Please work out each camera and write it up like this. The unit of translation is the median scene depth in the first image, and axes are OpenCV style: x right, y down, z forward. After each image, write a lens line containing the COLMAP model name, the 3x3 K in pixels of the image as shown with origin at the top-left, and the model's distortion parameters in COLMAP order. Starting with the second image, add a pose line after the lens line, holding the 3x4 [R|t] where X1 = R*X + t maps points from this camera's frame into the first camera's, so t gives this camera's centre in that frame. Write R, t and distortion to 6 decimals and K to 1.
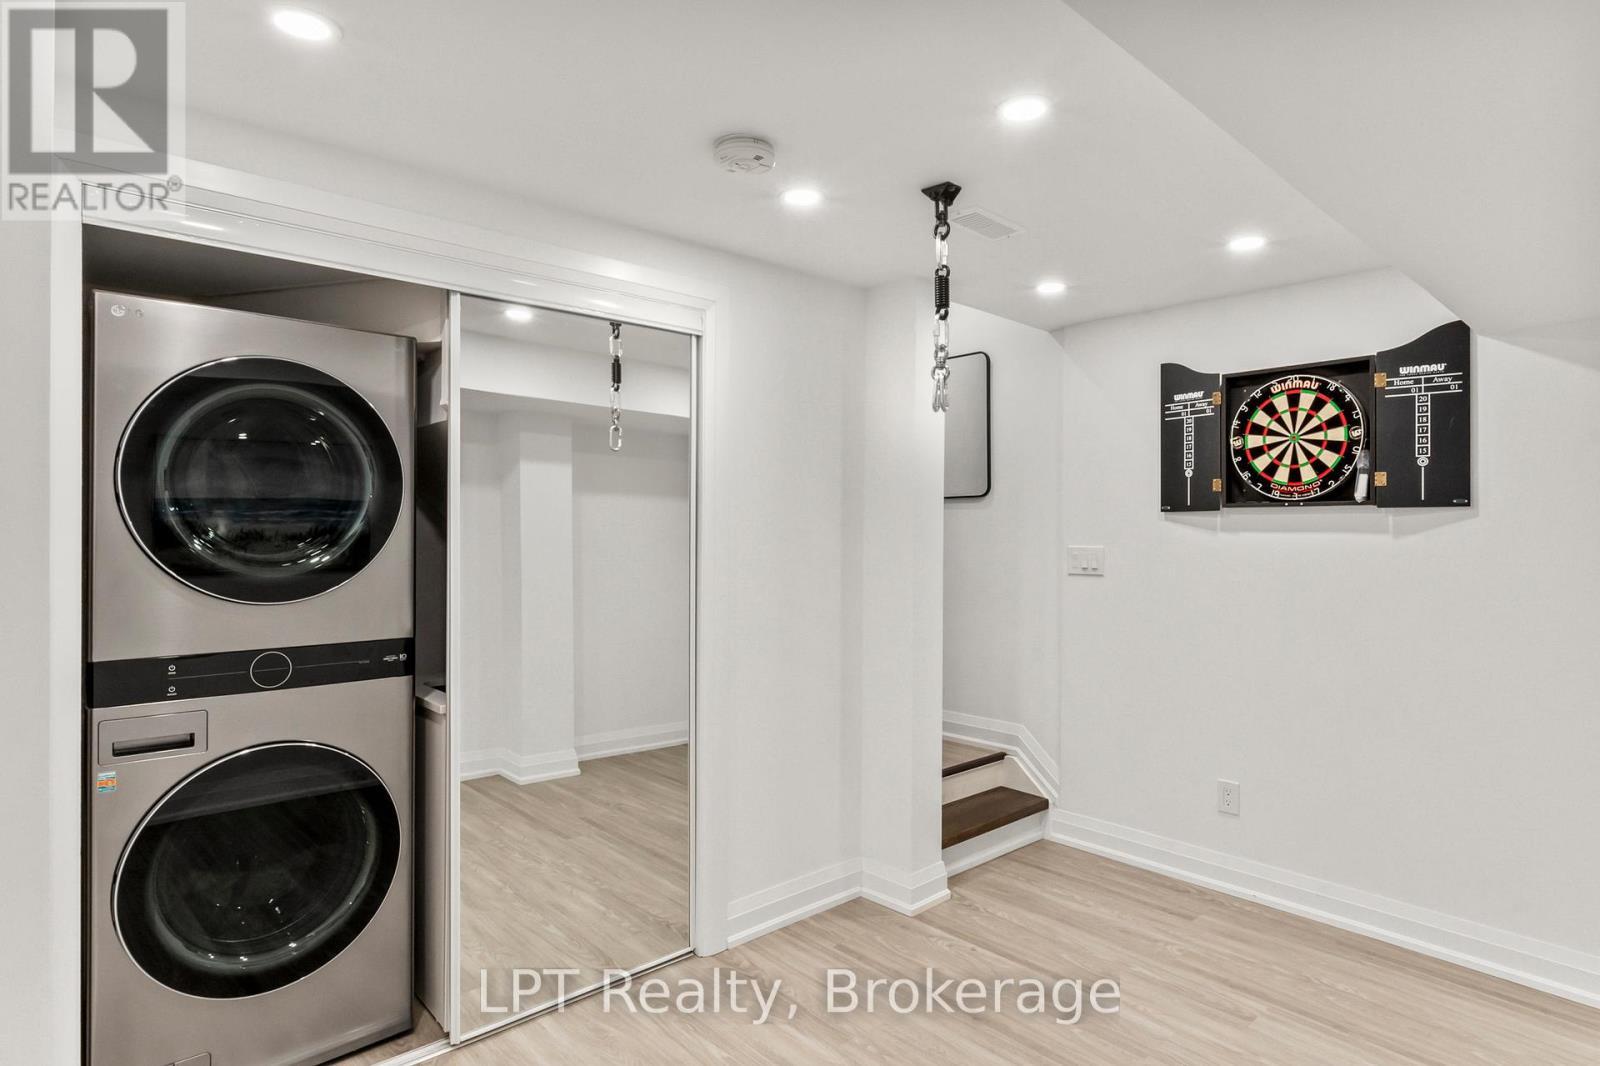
lens RADIAL K [[861.5, 0, 813.6], [0, 861.5, 532.9], [0, 0, 1]] dist [-0.002732, 0.003975]
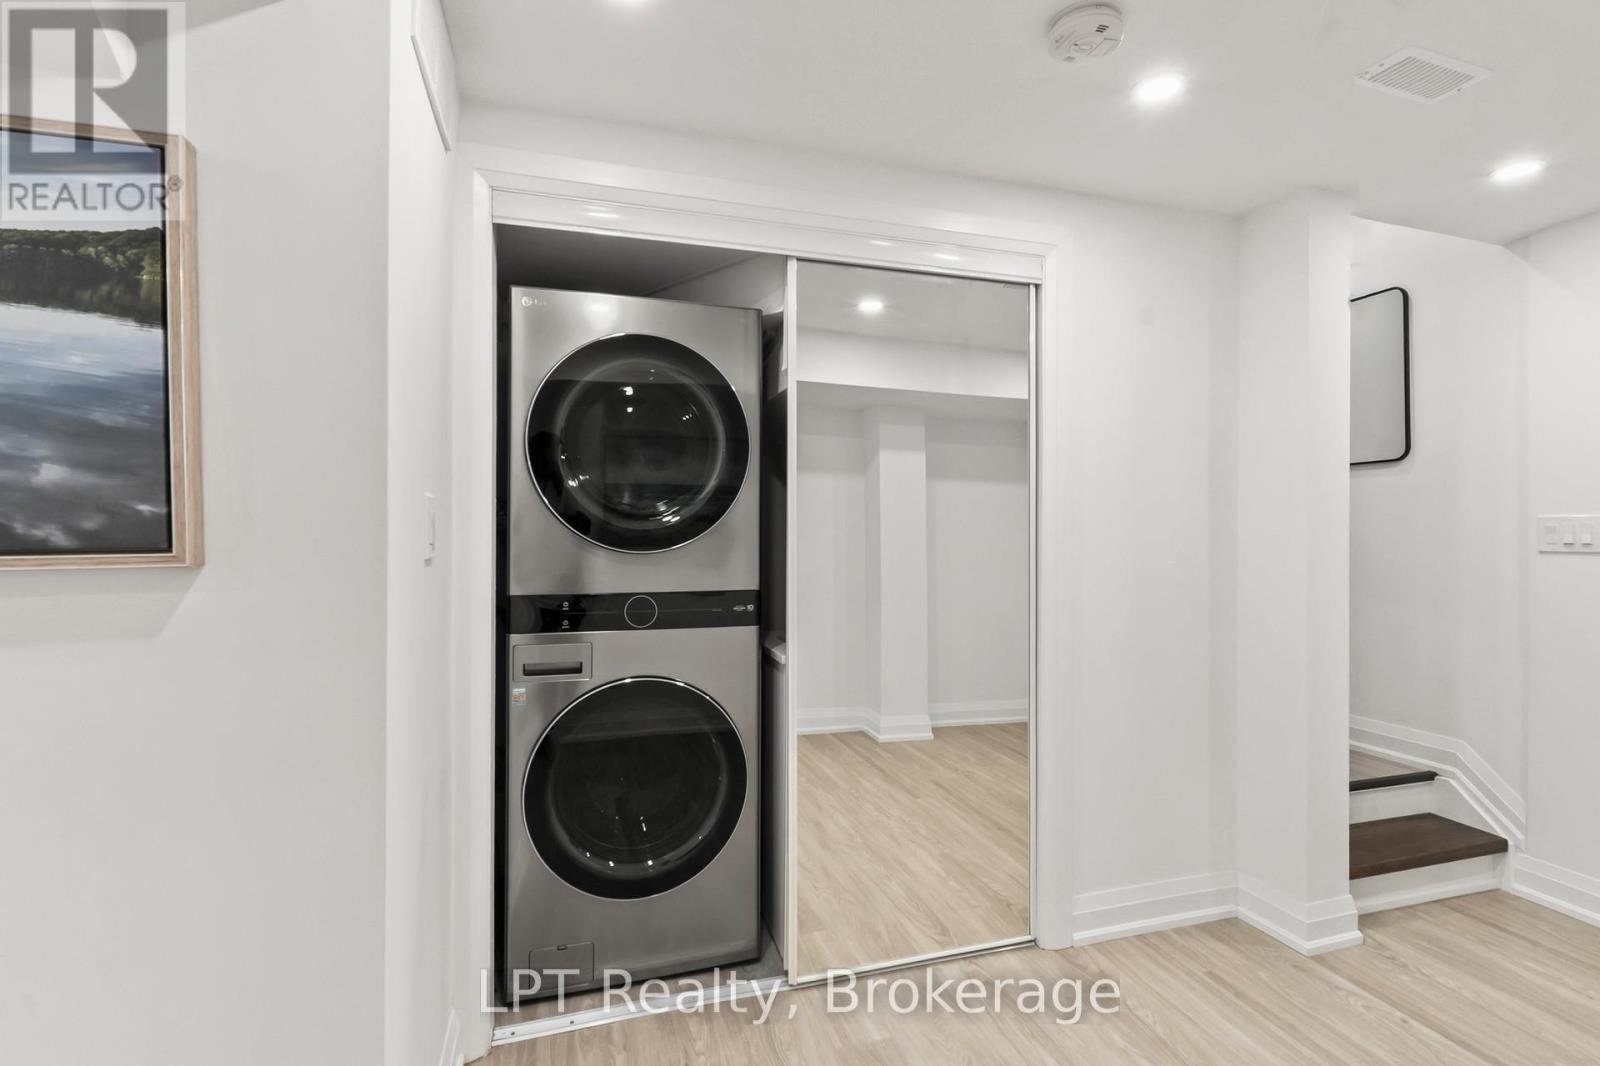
lens RADIAL K [[792.0, 0, 800.0], [0, 792.0, 518.6], [0, 0, 1]] dist [0.010838, -0.002949]
pose [[0.905813, -0.003324, -0.423665, -0.002141], [0.001667, 0.999989, -0.004282, 0.028695], [0.423674, 0.003172, 0.905809, 0.101739]]
